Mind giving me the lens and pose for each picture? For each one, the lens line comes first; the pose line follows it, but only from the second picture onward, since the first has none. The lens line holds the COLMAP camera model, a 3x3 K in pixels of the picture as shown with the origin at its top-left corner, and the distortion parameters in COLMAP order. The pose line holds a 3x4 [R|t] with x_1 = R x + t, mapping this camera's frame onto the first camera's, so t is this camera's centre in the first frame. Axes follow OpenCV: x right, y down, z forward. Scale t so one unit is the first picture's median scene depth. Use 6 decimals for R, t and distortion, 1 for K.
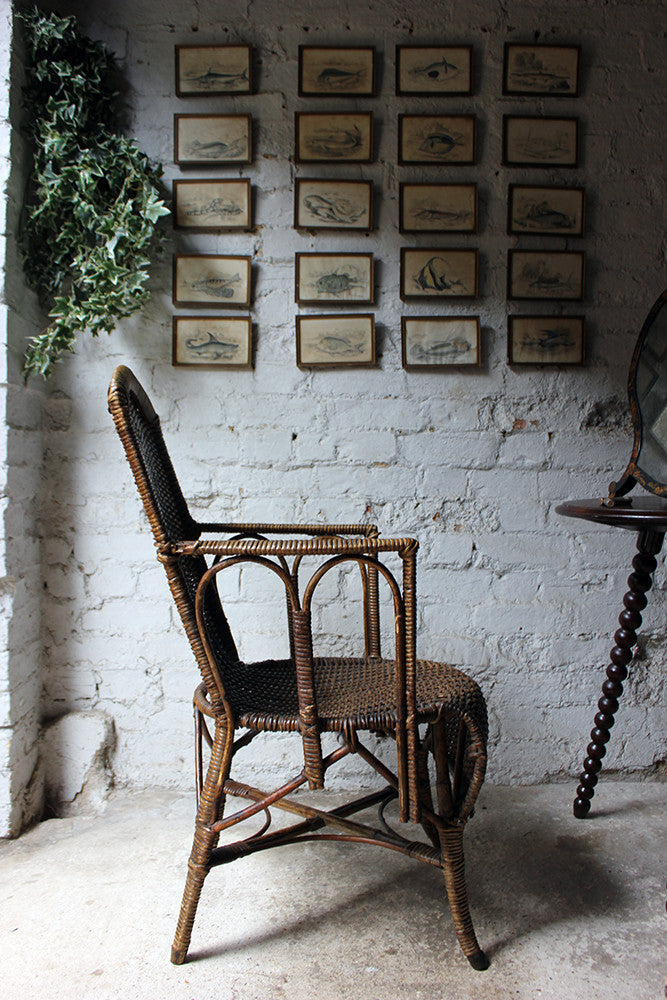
lens RADIAL K [[876.3, 0, 333.6], [0, 876.3, 521.8], [0, 0, 1]] dist [-0.116175, 0.063125]
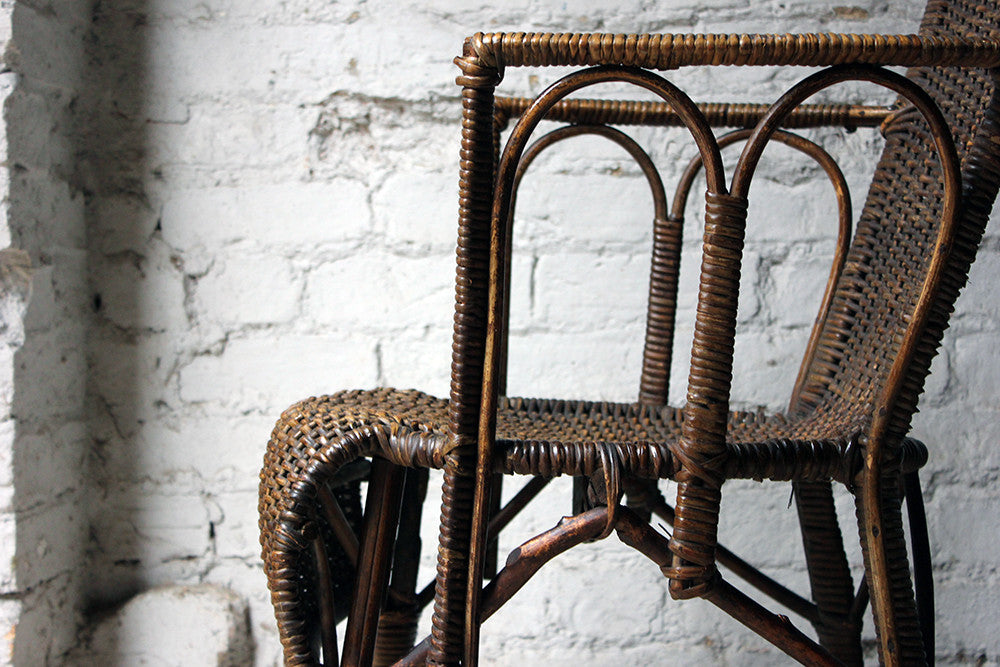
lens RADIAL K [[1913.0, 0, 539.2], [0, 1913.0, 325.2], [0, 0, 1]] dist [0.061713, 0.000000]
pose [[0.996015, -0.012651, -0.088285, -0.018633], [0.009251, 0.999203, -0.038818, 0.127985], [0.088706, 0.037846, 0.995339, 0.034320]]
